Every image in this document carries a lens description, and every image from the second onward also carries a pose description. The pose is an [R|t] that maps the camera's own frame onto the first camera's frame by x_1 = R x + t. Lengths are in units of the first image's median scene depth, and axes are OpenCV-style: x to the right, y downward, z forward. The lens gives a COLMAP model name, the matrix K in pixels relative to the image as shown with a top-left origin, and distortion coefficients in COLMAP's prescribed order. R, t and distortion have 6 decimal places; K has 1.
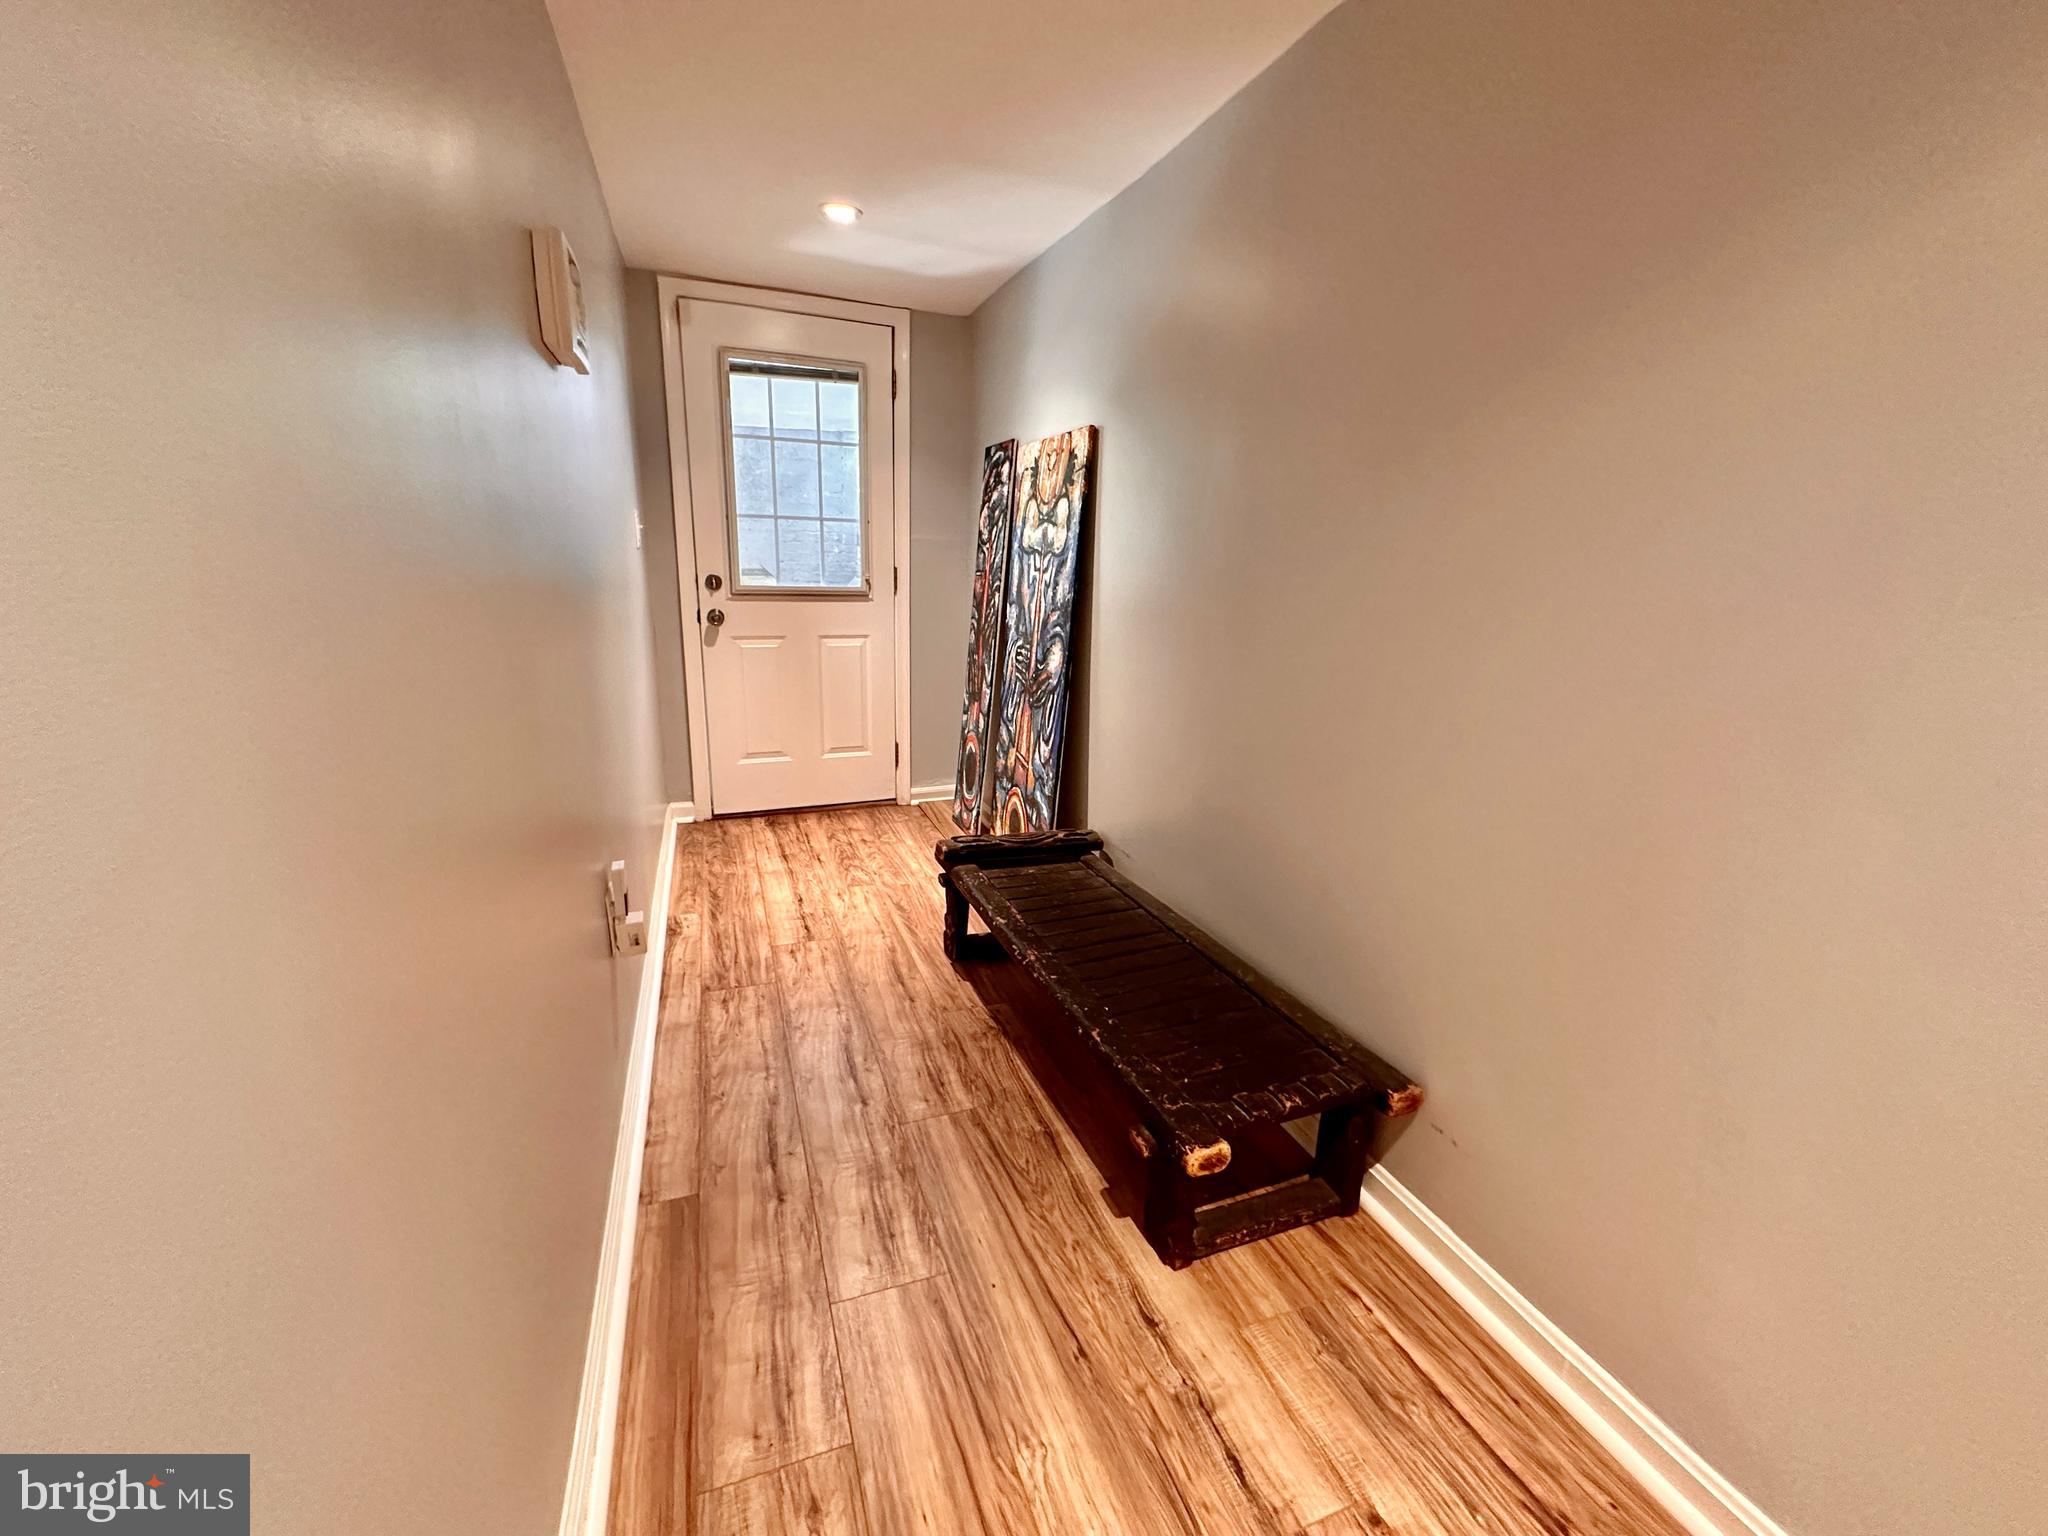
lens RADIAL K [[811.3, 0, 1022.0], [0, 811.3, 773.9], [0, 0, 1]] dist [0.000866, -0.000017]
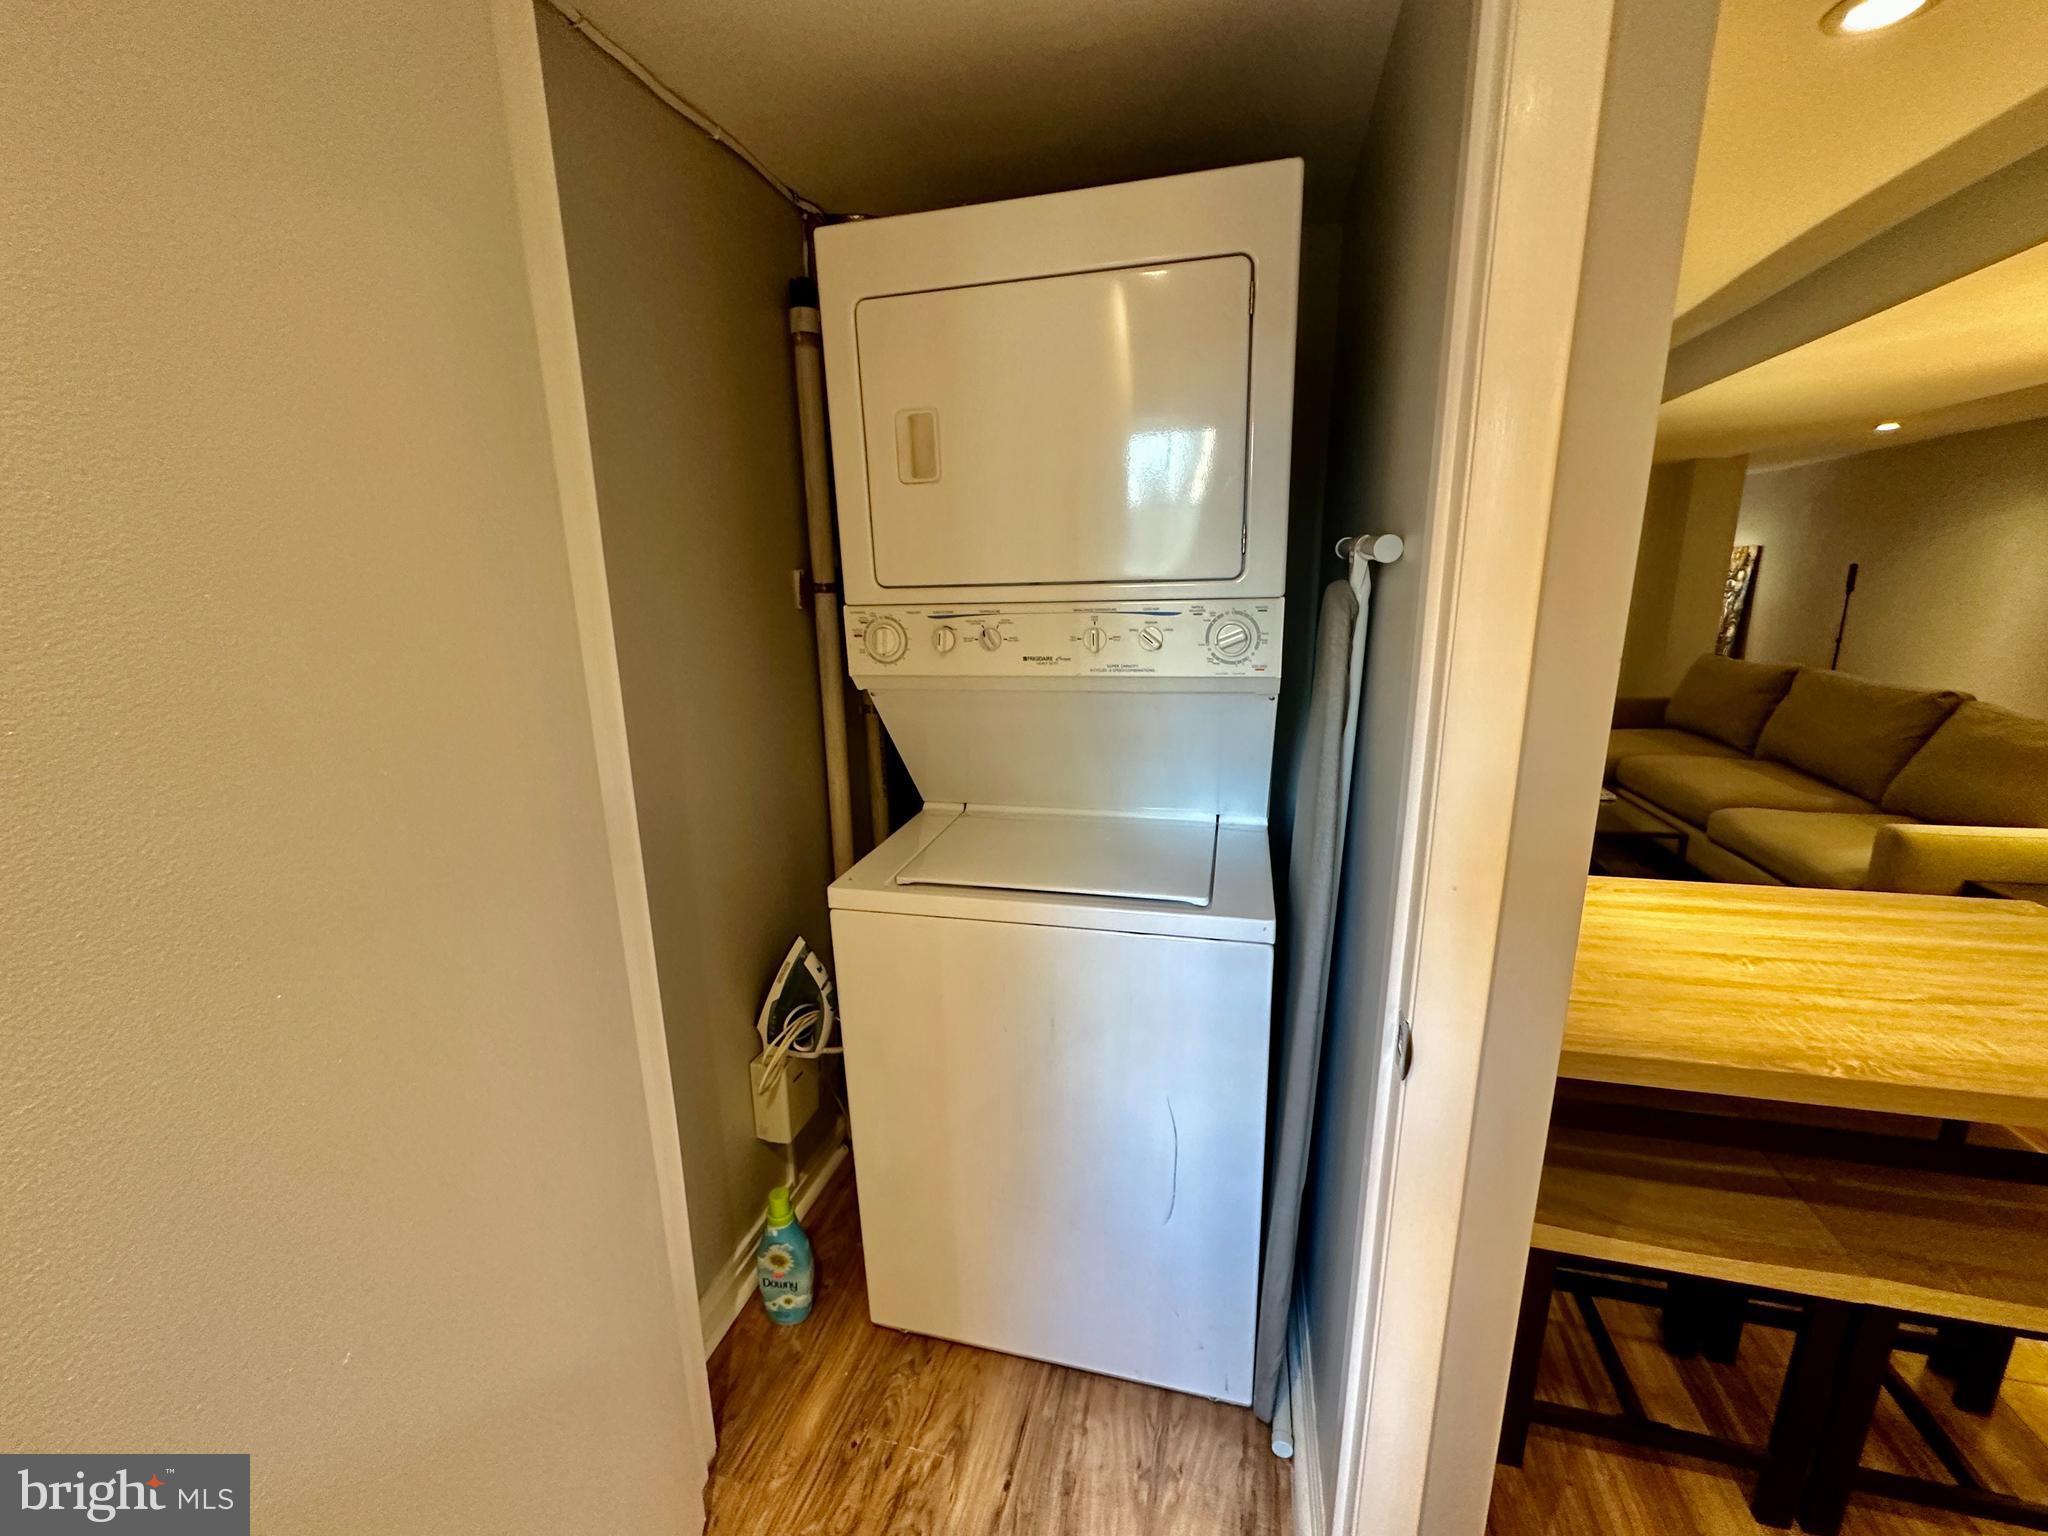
lens RADIAL K [[811.3, 0, 1019.2], [0, 811.3, 762.4], [0, 0, 1]] dist [0.000866, -0.000017]
pose [[0.807056, 0.091455, -0.583349, -0.249083], [-0.094870, 0.995181, 0.024769, 0.439808], [0.582804, 0.035352, 0.811844, -2.495668]]
